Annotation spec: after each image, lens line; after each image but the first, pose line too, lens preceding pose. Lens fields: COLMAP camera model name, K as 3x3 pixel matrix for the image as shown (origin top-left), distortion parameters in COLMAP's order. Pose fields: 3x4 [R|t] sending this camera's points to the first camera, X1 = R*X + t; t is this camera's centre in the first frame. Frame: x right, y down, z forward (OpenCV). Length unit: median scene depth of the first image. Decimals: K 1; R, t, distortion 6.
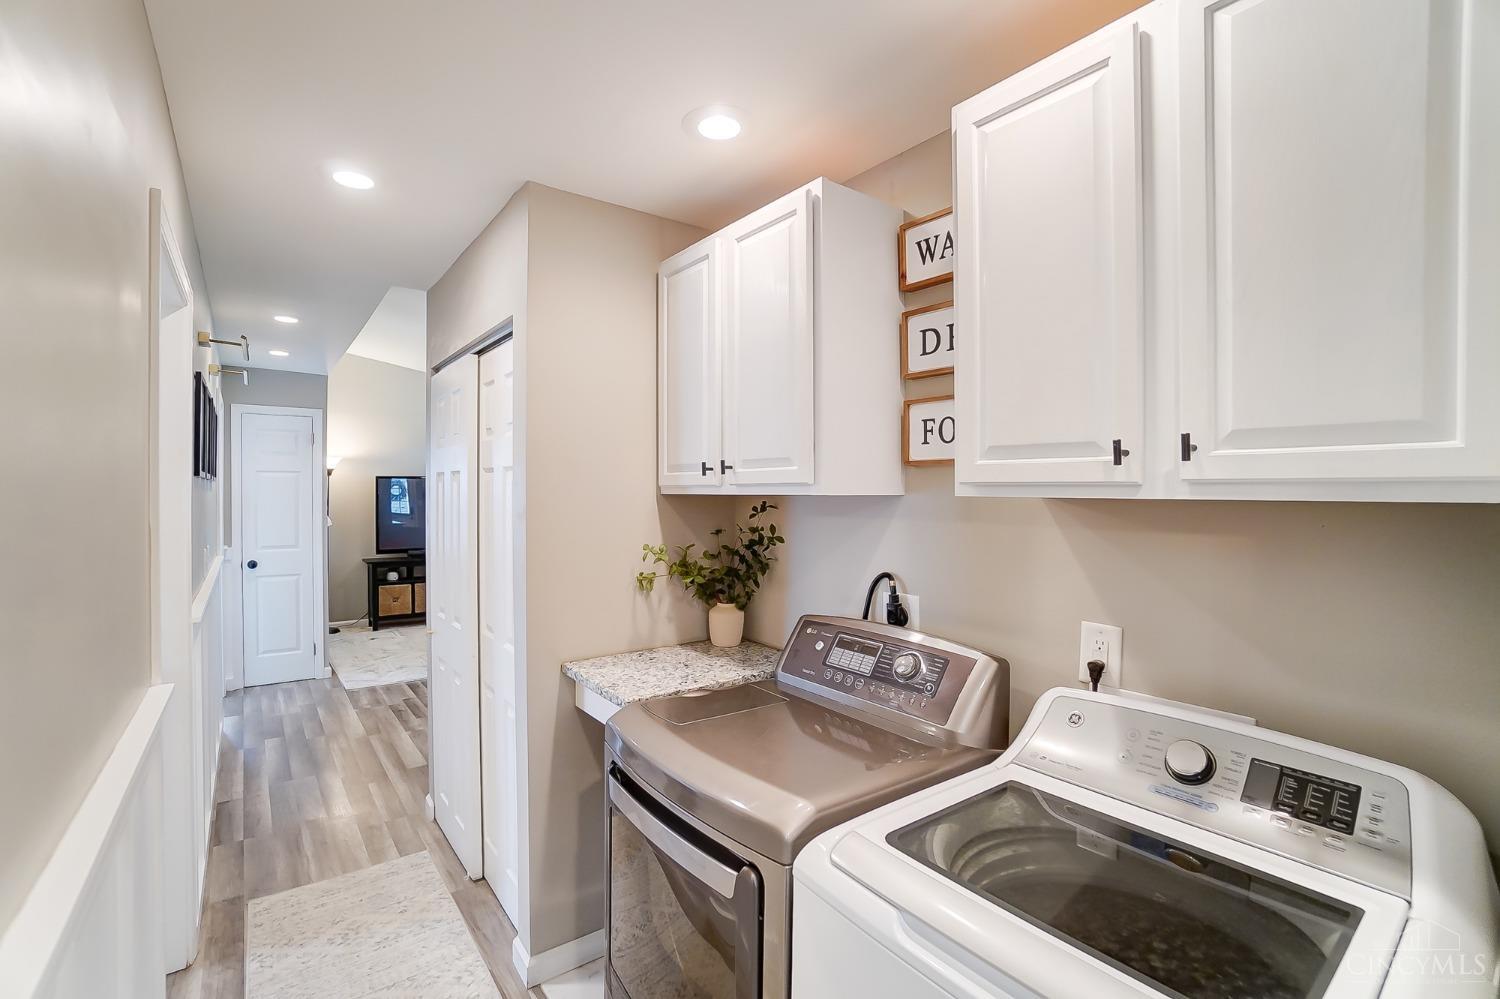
lens RADIAL K [[672.9, 0, 743.9], [0, 672.9, 492.3], [0, 0, 1]] dist [-0.034967, -0.000057]
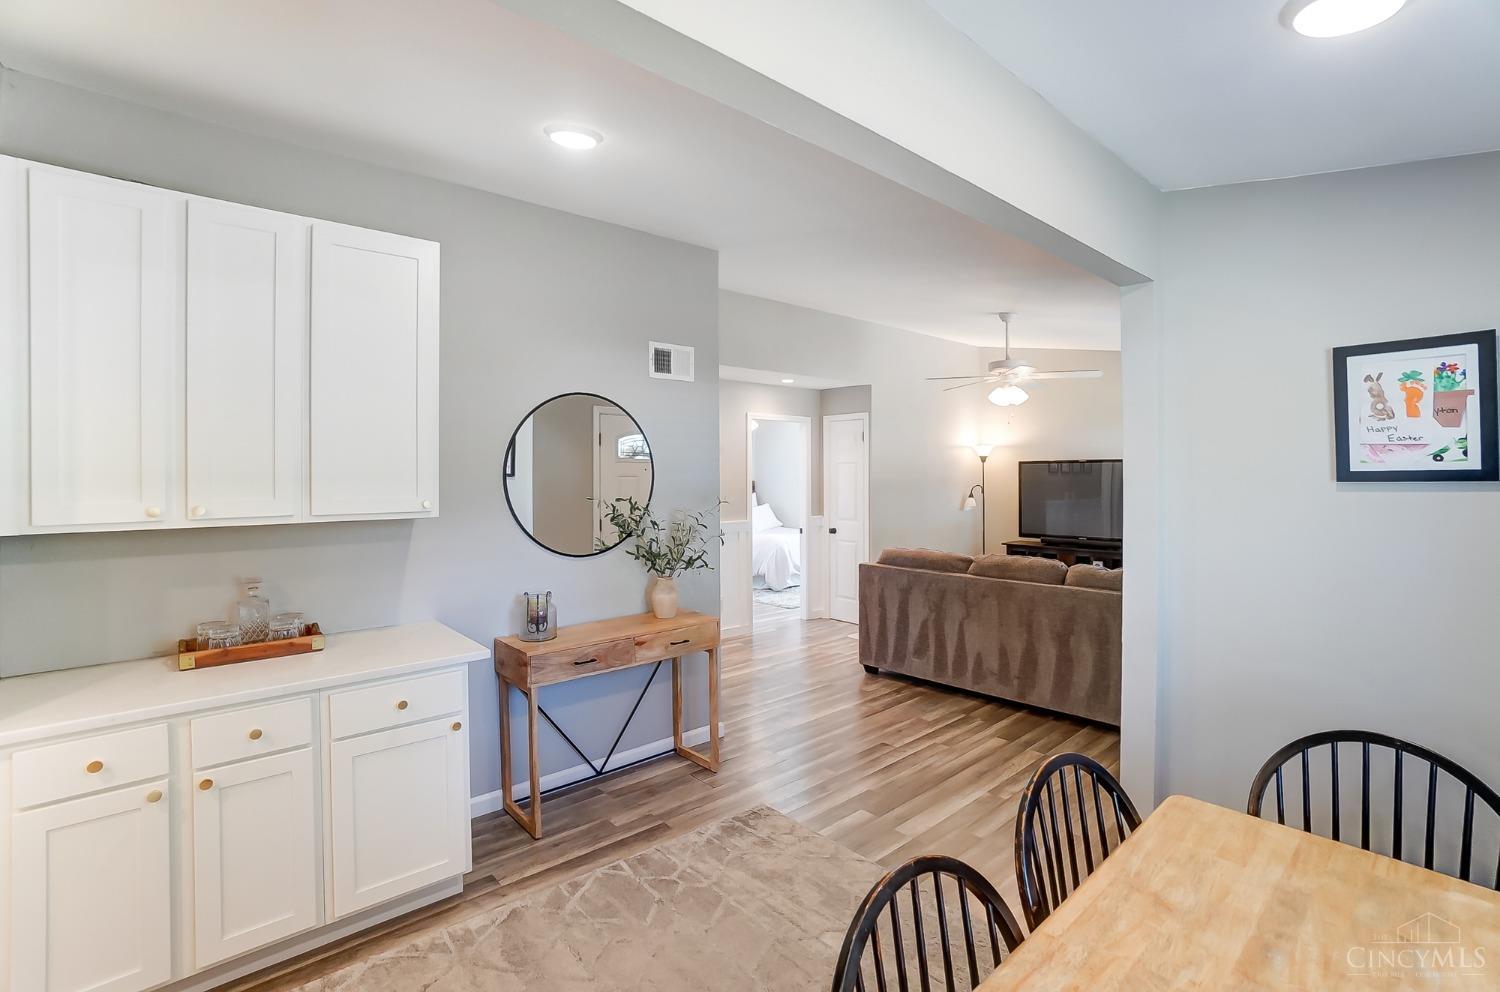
lens RADIAL K [[686.7, 0, 750.2], [0, 686.7, 470.4], [0, 0, 1]] dist [-0.061280, 0.028398]
pose [[0.093224, -0.007301, -0.995618, 0.460346], [0.002085, 0.999972, -0.007137, -0.003737], [0.995643, -0.001411, 0.093236, 0.486765]]
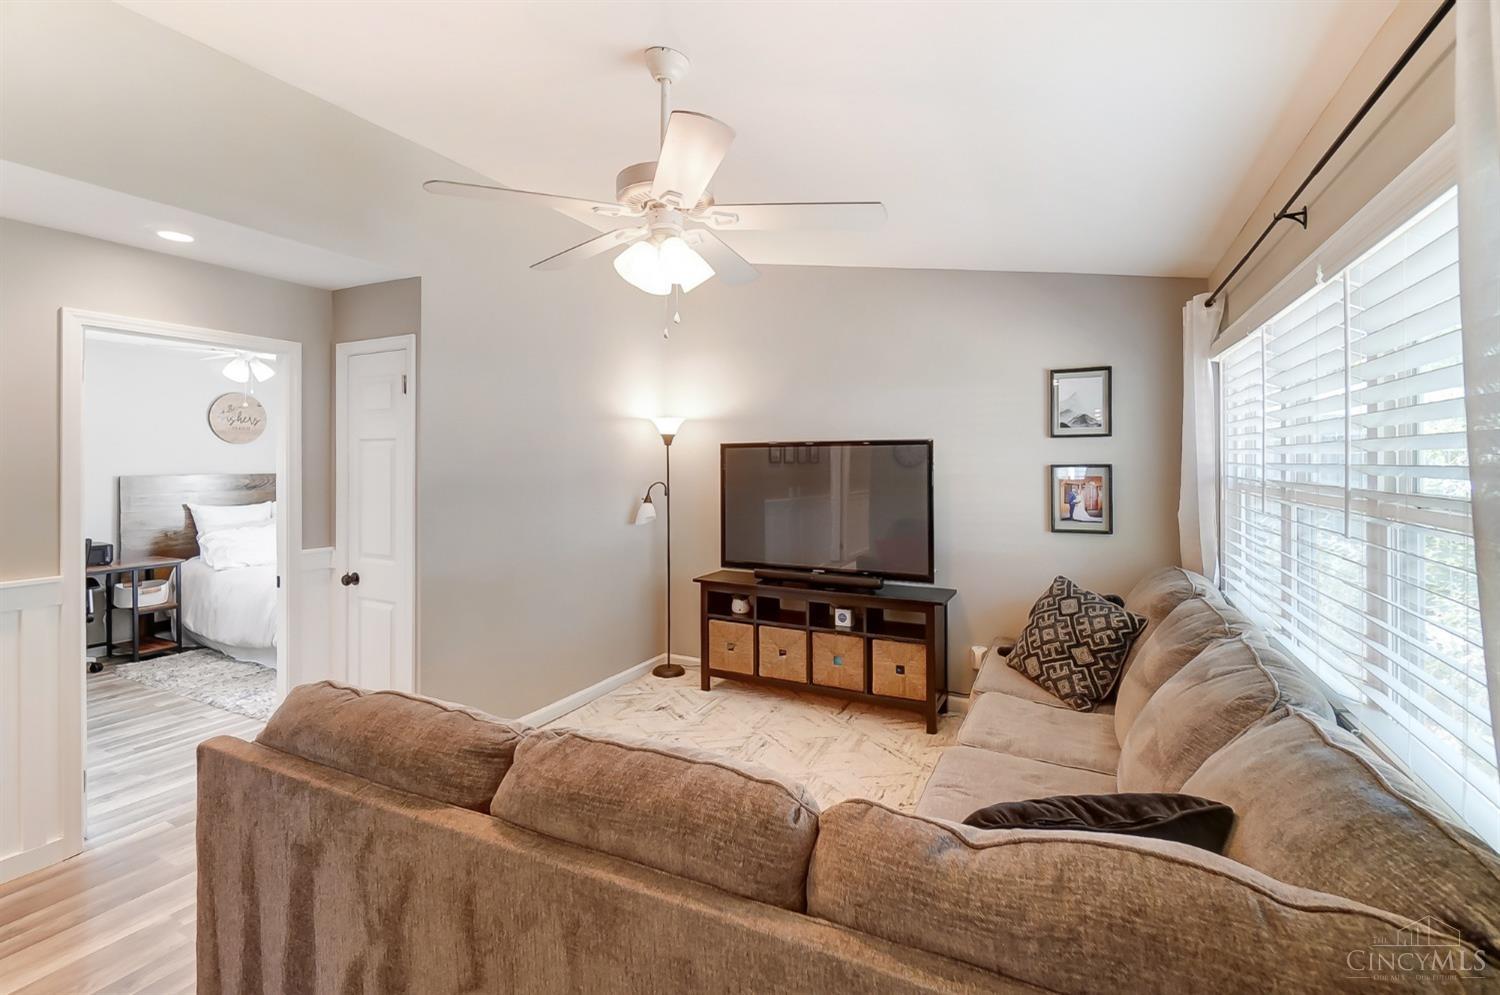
lens RADIAL K [[665.3, 0, 737.8], [0, 665.3, 465.9], [0, 0, 1]] dist [-0.001115, -0.000003]
pose [[0.439859, 0.000671, -0.898066, 0.021765], [-0.000636, 1.000000, 0.000435, -0.003682], [0.898067, 0.000380, 0.439860, 0.736626]]
